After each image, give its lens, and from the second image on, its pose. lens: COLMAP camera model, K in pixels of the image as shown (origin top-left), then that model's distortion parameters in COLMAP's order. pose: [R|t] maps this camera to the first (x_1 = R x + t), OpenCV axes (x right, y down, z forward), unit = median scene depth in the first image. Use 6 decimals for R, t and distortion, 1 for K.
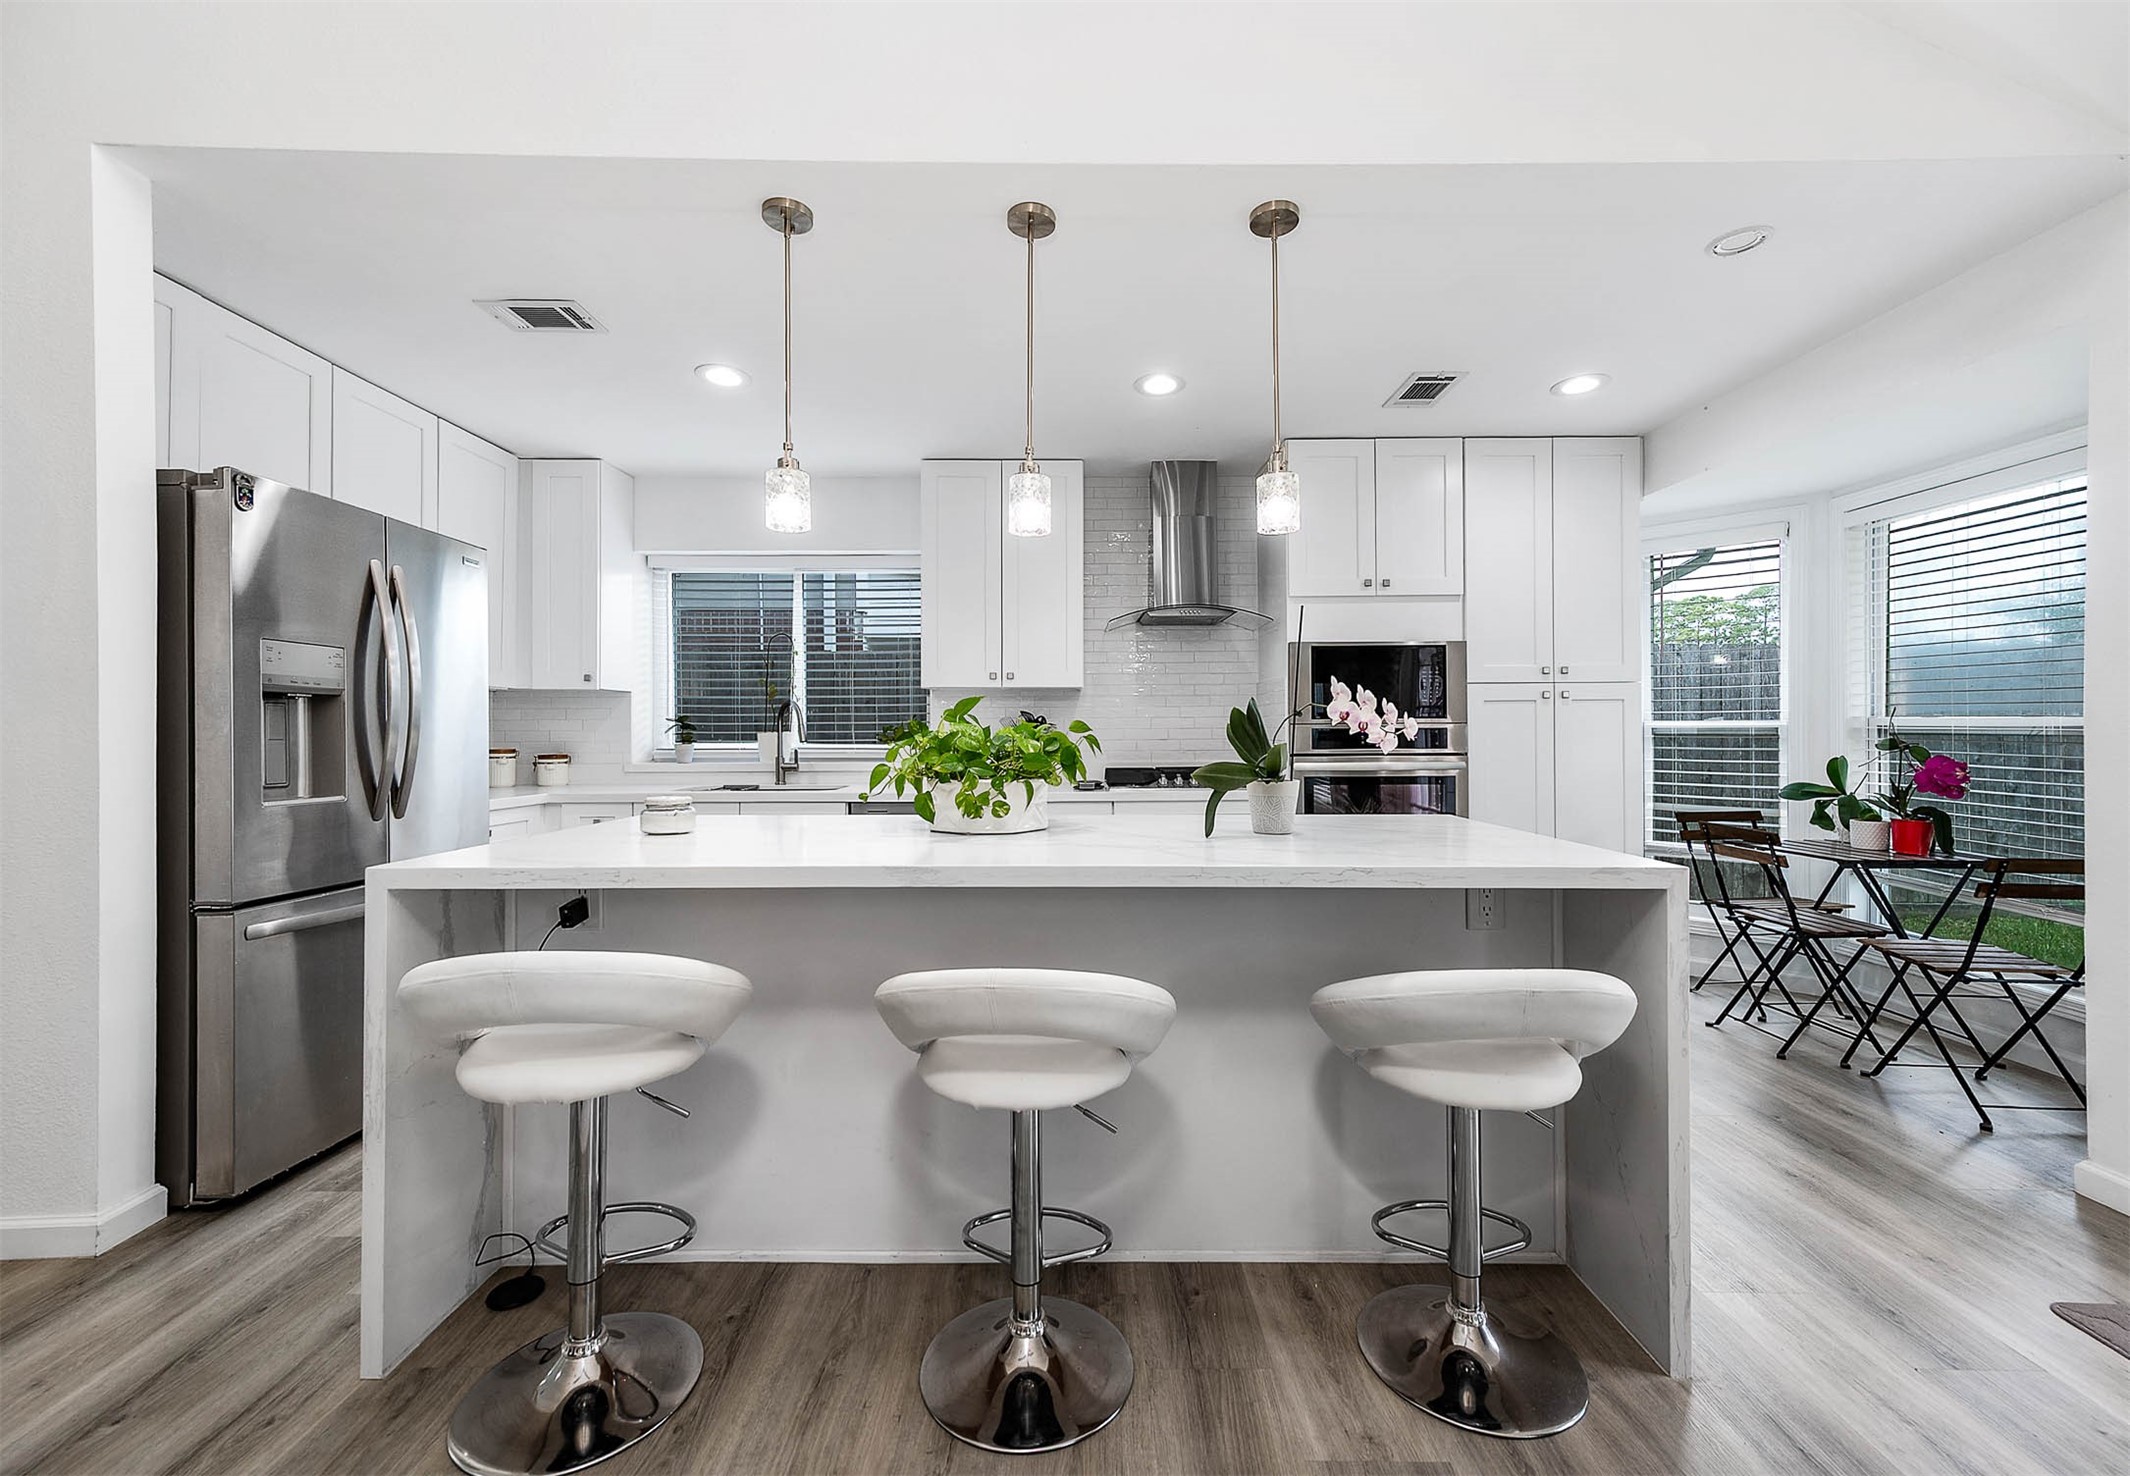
lens RADIAL K [[869.3, 0, 1067.0], [0, 869.3, 726.4], [0, 0, 1]] dist [0.008240, 0.000415]
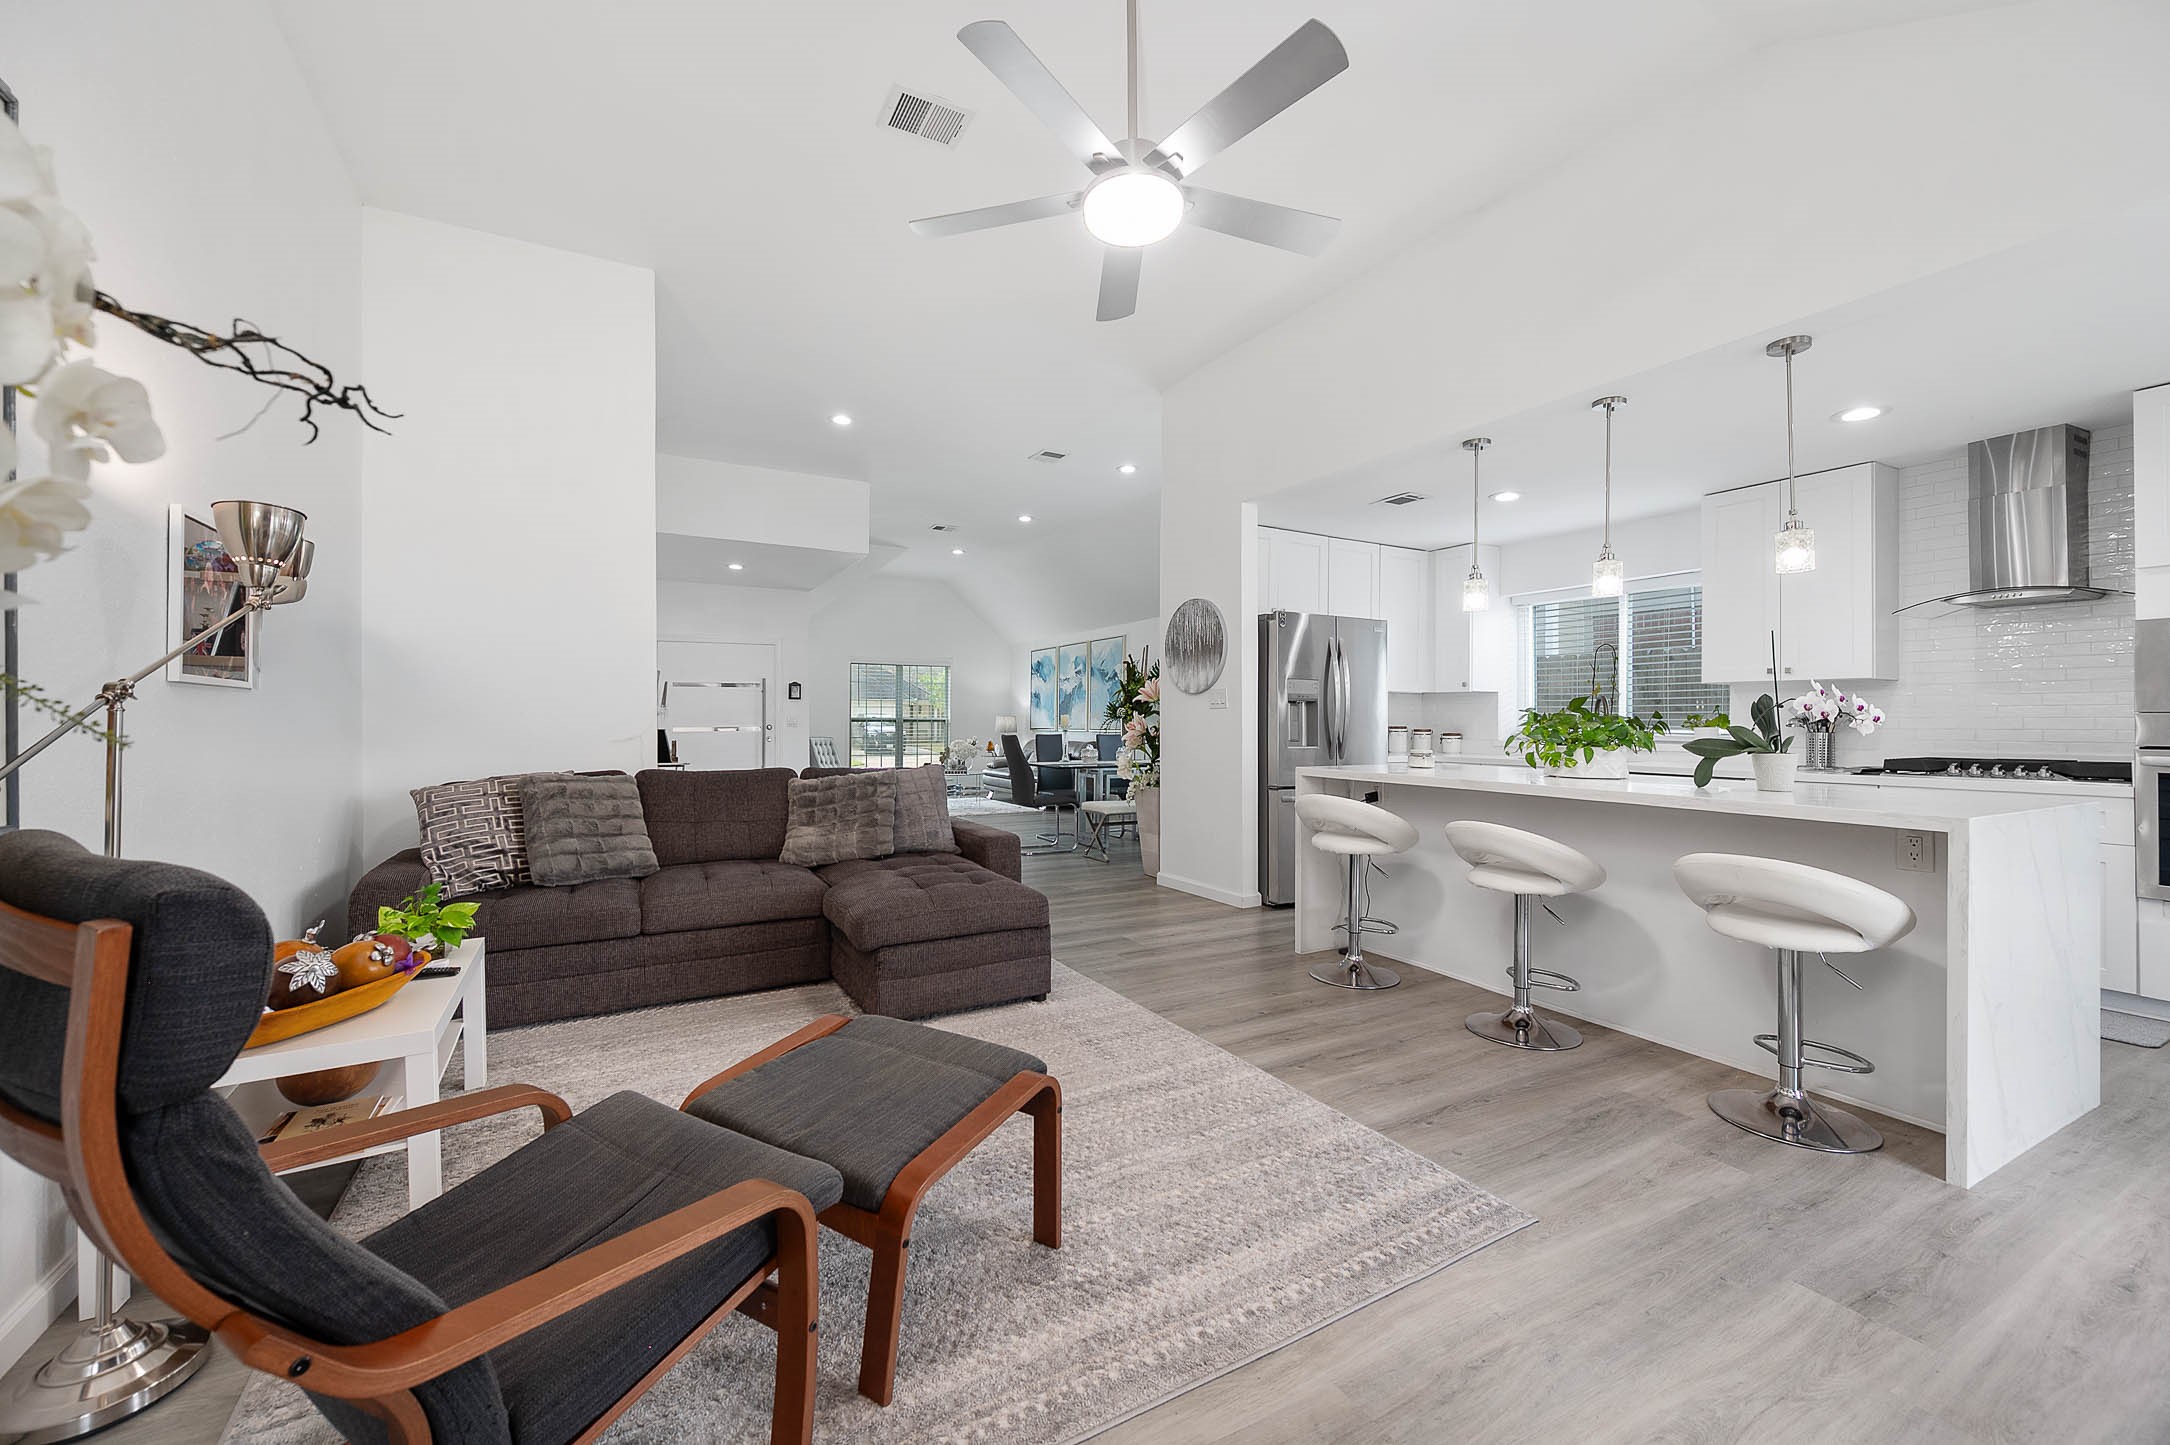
lens RADIAL K [[851.1, 0, 1090.9], [0, 851.1, 718.6], [0, 0, 1]] dist [0.011876, 0.000248]
pose [[0.479998, 0.004481, -0.877258, 0.539514], [0.000393, 0.999986, 0.005323, -0.001901], [0.877269, -0.002900, 0.479989, -0.369777]]
